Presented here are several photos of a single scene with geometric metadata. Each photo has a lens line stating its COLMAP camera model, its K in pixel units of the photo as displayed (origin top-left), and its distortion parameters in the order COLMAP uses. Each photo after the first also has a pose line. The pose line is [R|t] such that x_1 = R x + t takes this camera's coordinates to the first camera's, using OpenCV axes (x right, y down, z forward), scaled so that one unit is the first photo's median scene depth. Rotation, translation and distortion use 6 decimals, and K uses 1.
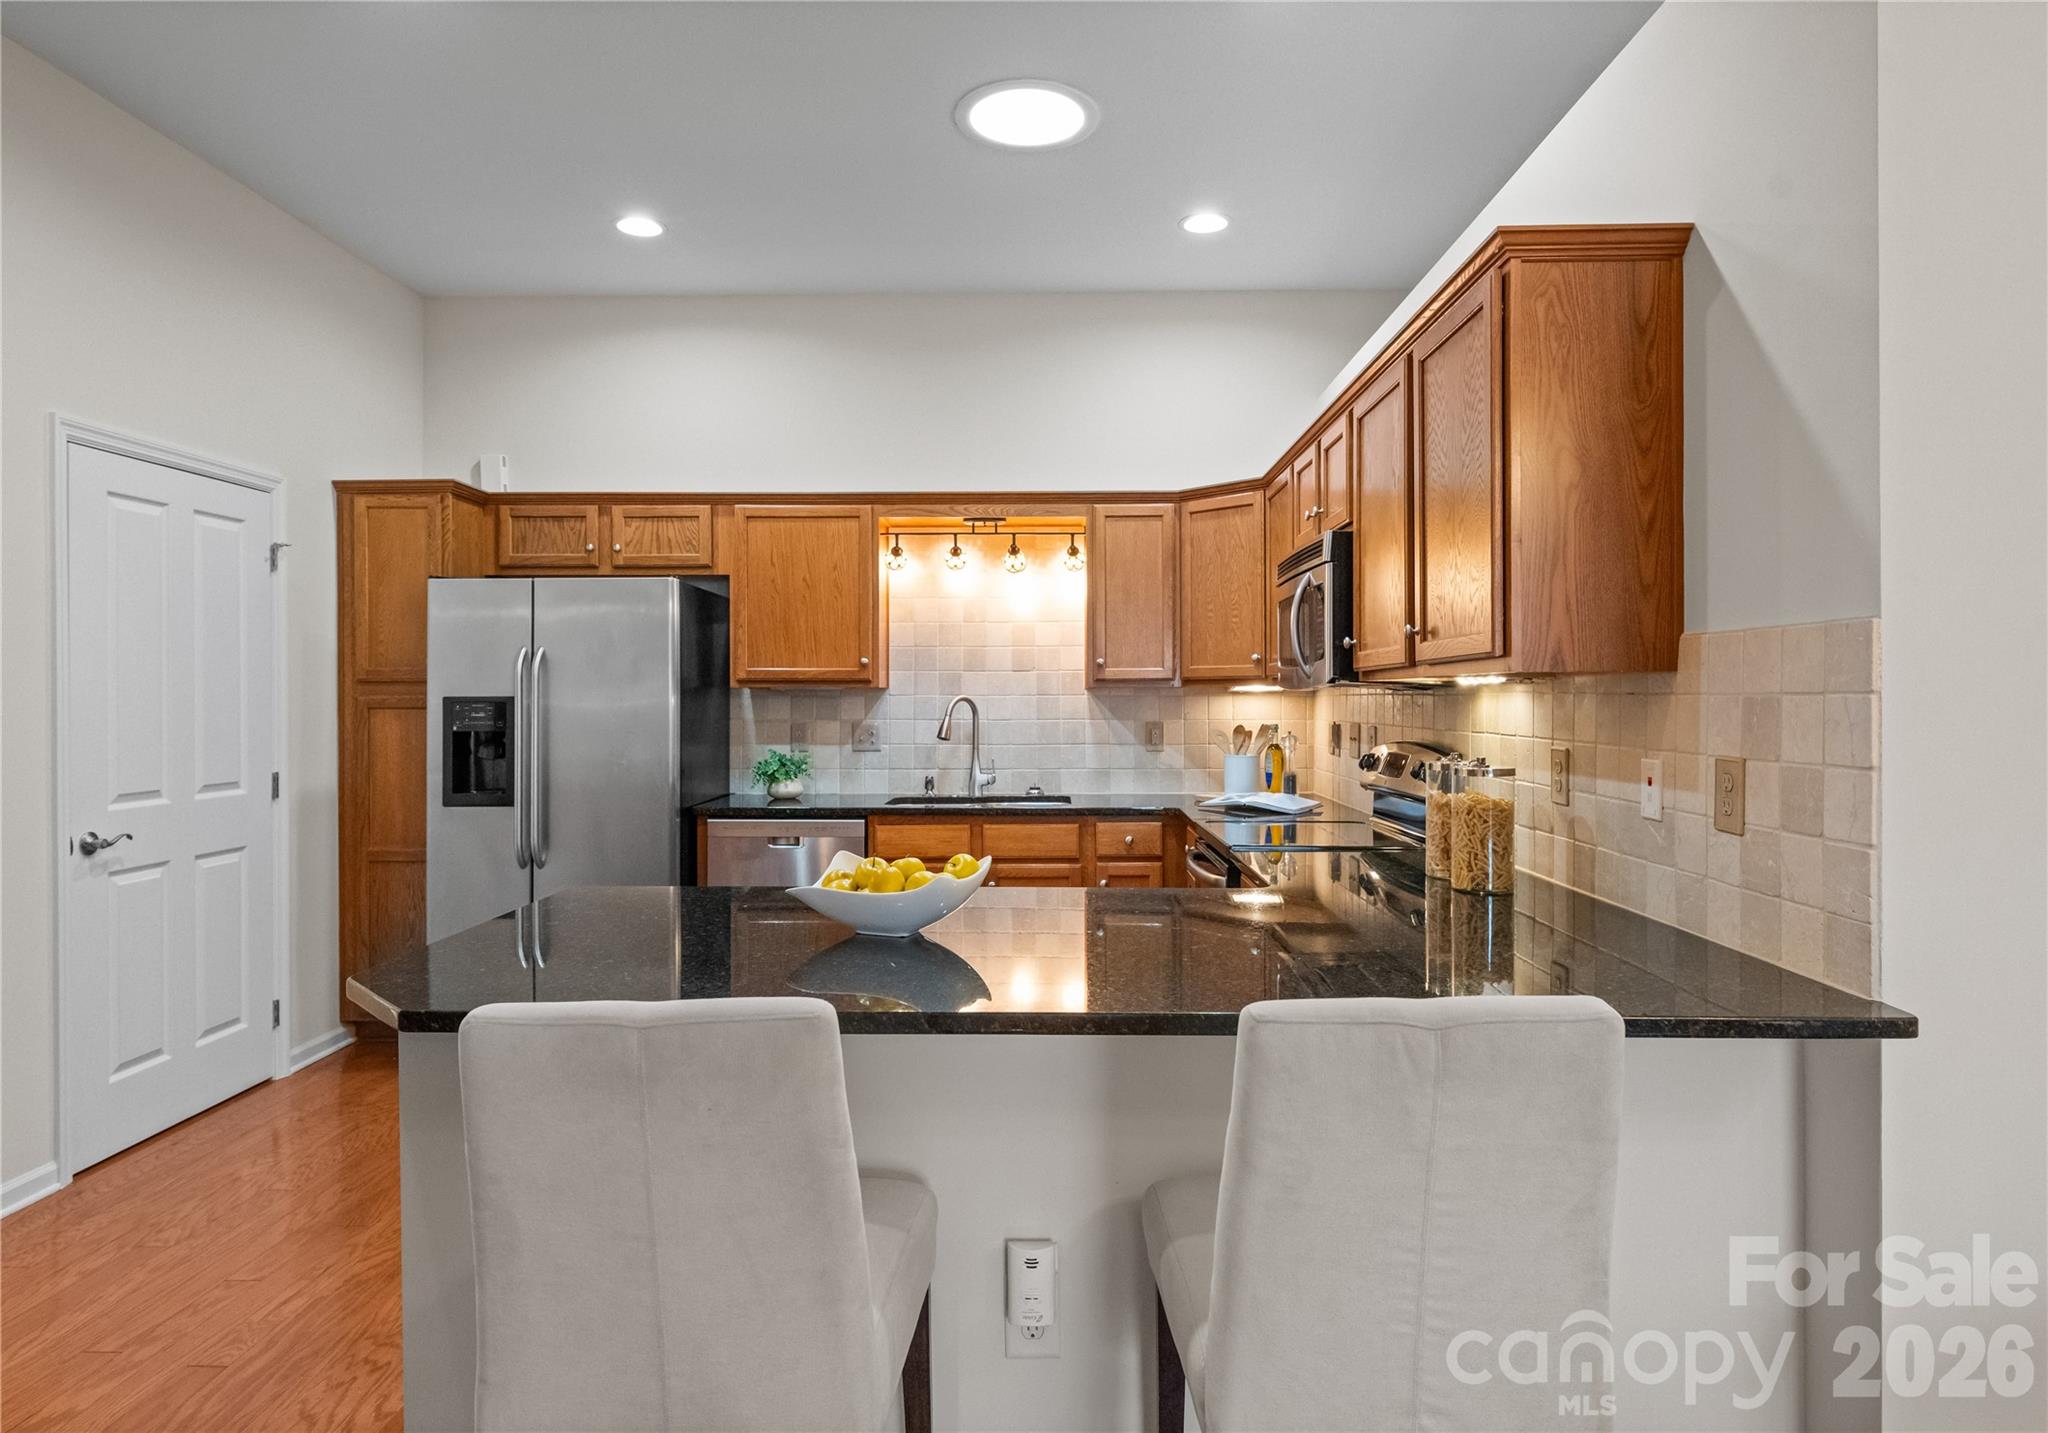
lens RADIAL K [[1192.7, 0, 1024.0], [0, 1192.7, 716.5], [0, 0, 1]] dist [0.000499, -0.000010]
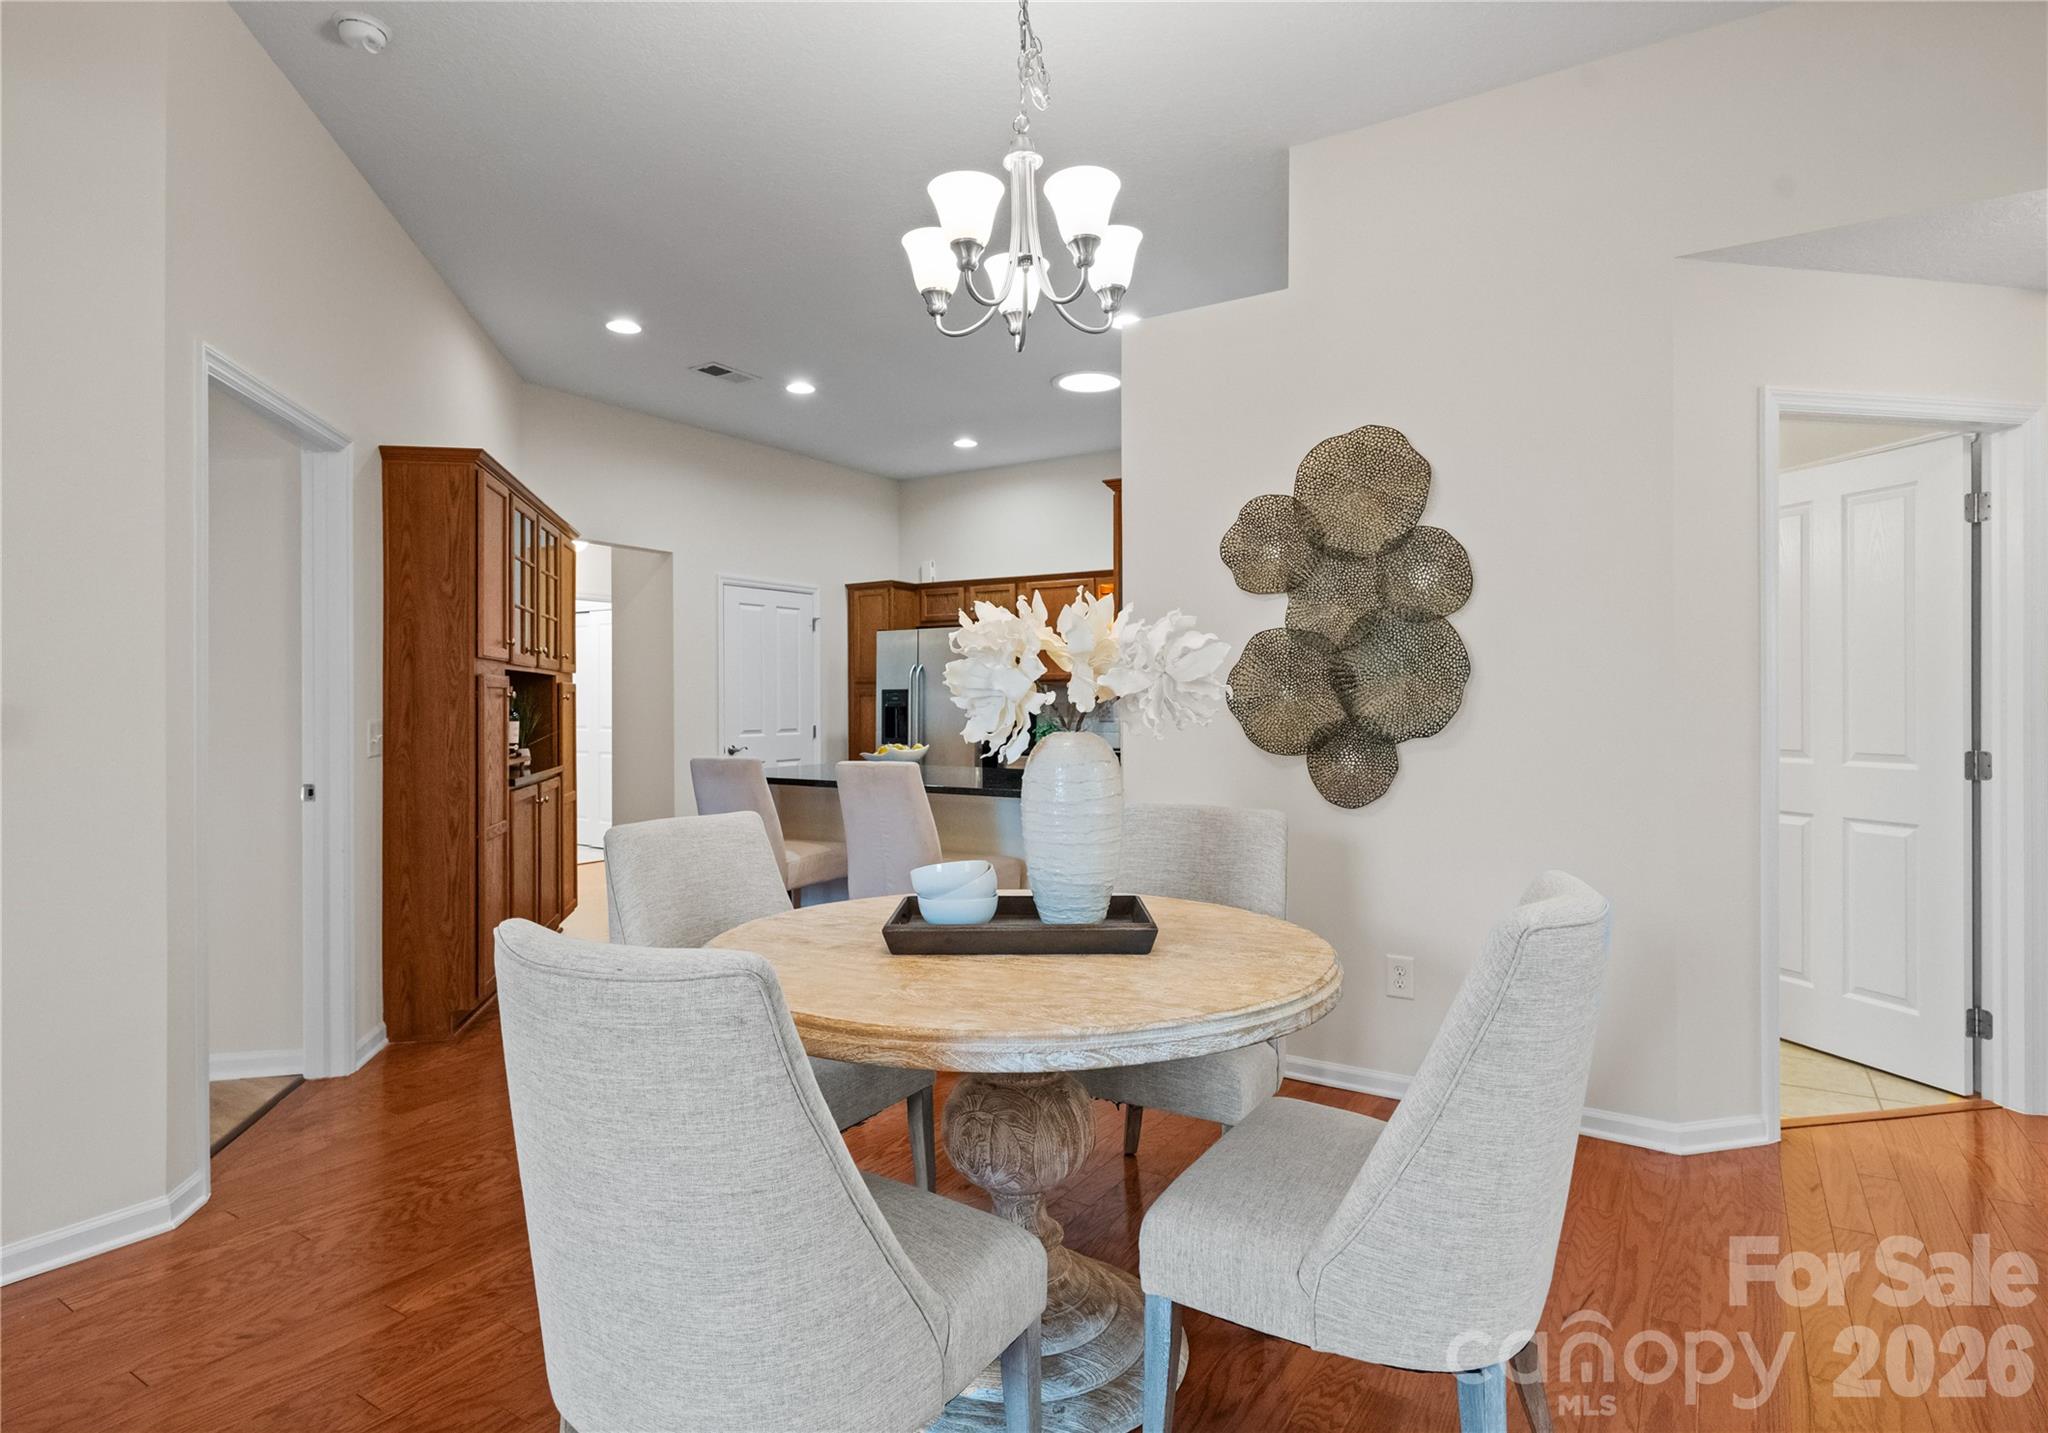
lens RADIAL K [[1082.4, 0, 1015.6], [0, 1082.4, 706.8], [0, 0, 1]] dist [-0.002324, -0.001246]
pose [[0.850942, 0.001603, -0.525257, 0.644741], [-0.007382, 0.999933, -0.008908, 0.026570], [0.525207, 0.011458, 0.850897, -0.422765]]
